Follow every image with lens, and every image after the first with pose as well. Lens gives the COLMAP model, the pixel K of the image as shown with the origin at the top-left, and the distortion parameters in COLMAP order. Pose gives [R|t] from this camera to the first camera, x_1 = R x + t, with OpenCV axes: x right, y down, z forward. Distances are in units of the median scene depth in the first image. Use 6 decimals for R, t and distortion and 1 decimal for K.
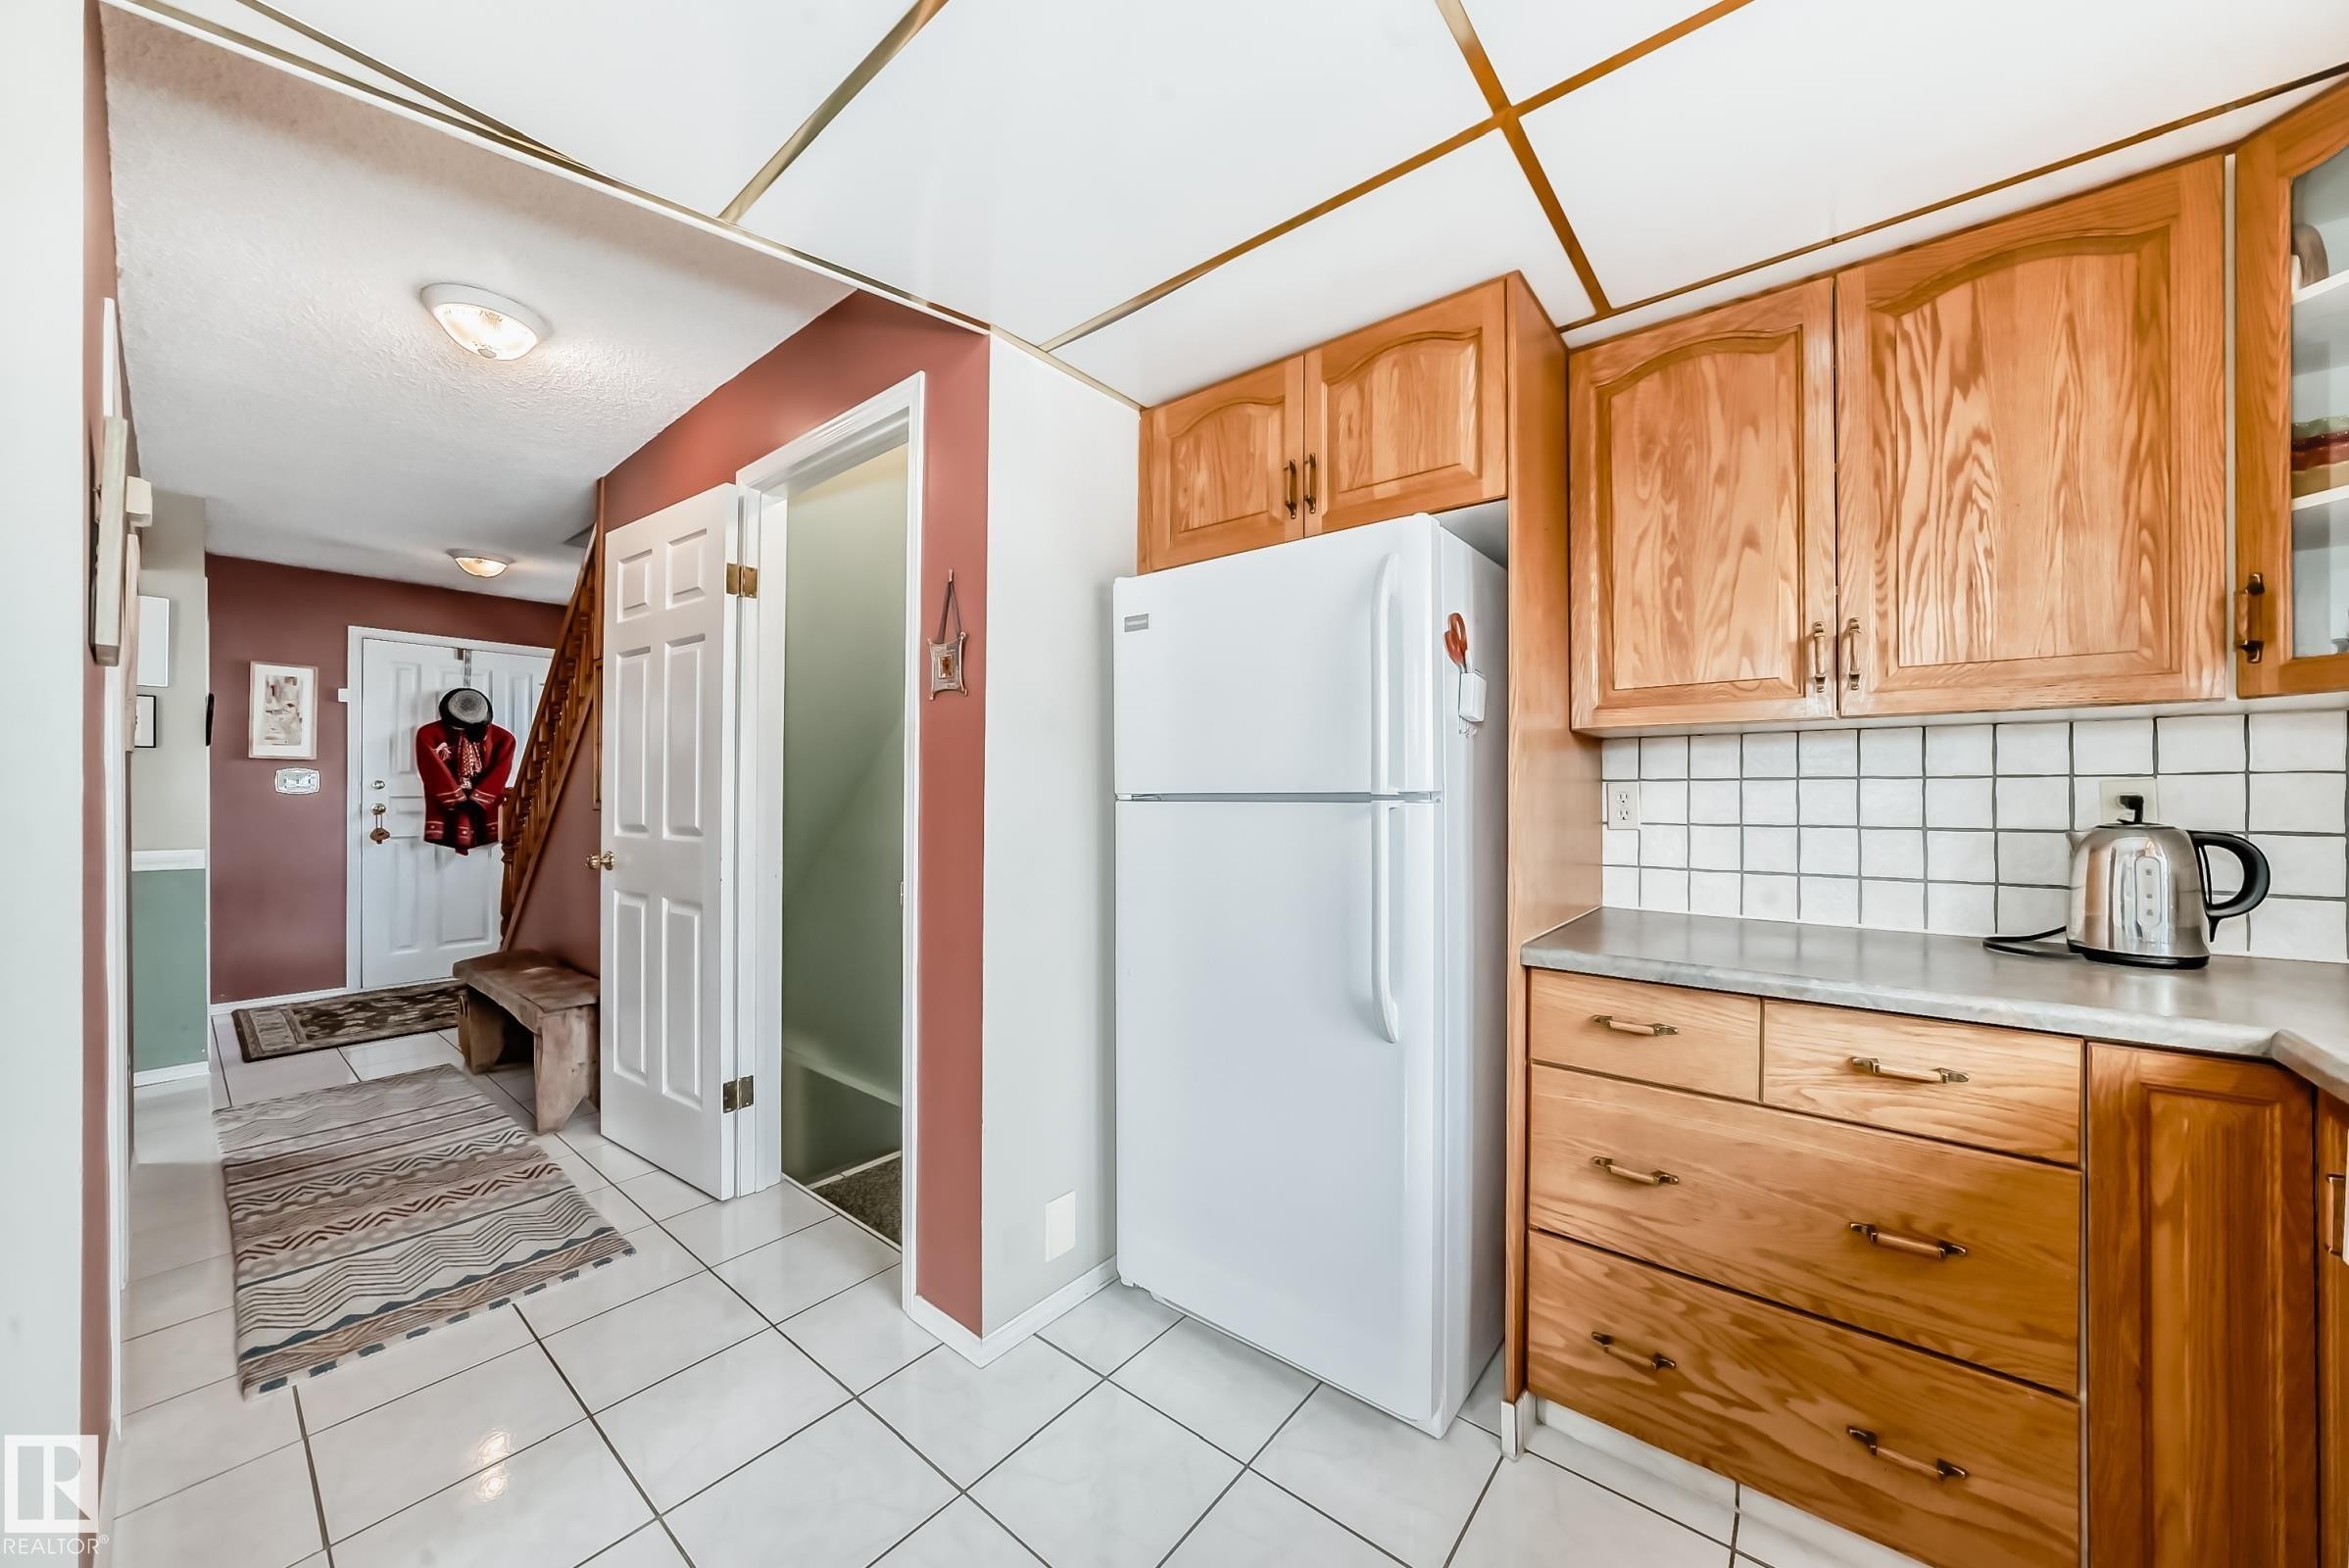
lens RADIAL K [[831.8, 0, 1171.2], [0, 831.8, 793.9], [0, 0, 1]] dist [-0.001155, 0.000043]
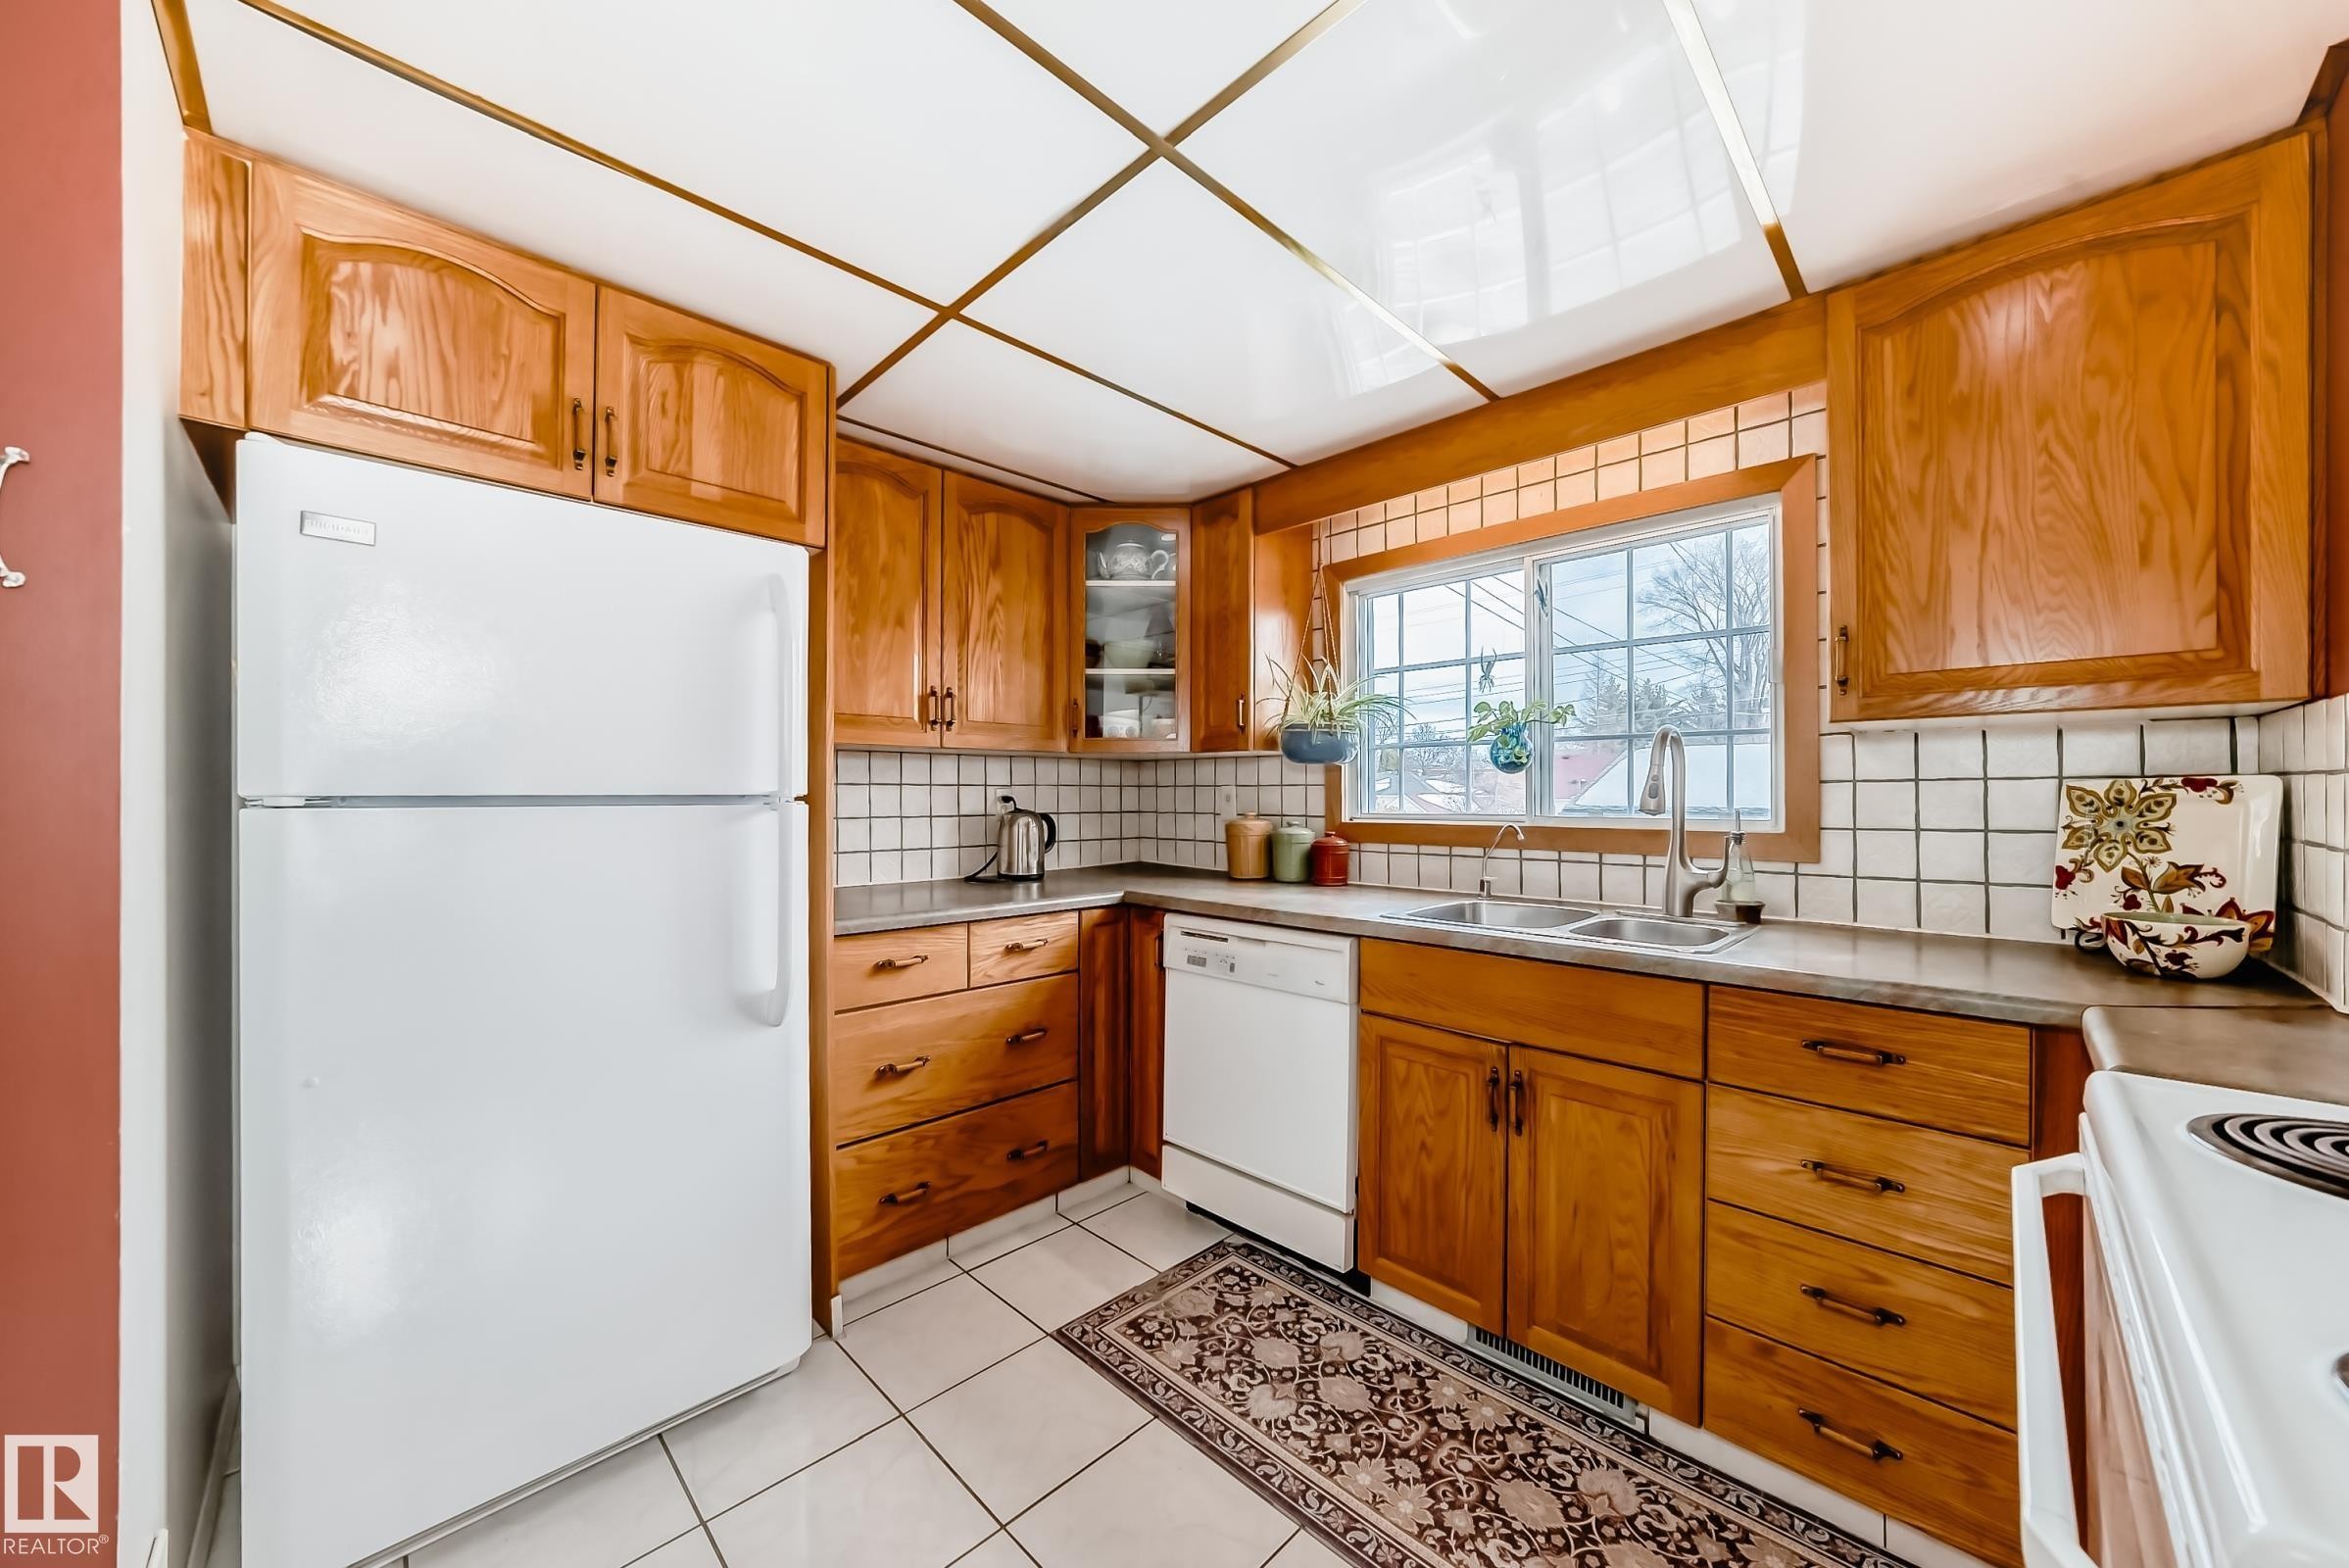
lens RADIAL K [[832.7, 0, 1197.3], [0, 832.7, 793.2], [0, 0, 1]] dist [-0.009467, 0.000013]
pose [[0.108224, 0.001216, 0.994126, -0.754437], [-0.002175, 0.999997, -0.000987, -0.003752], [-0.994124, -0.002055, 0.108227, 0.347477]]
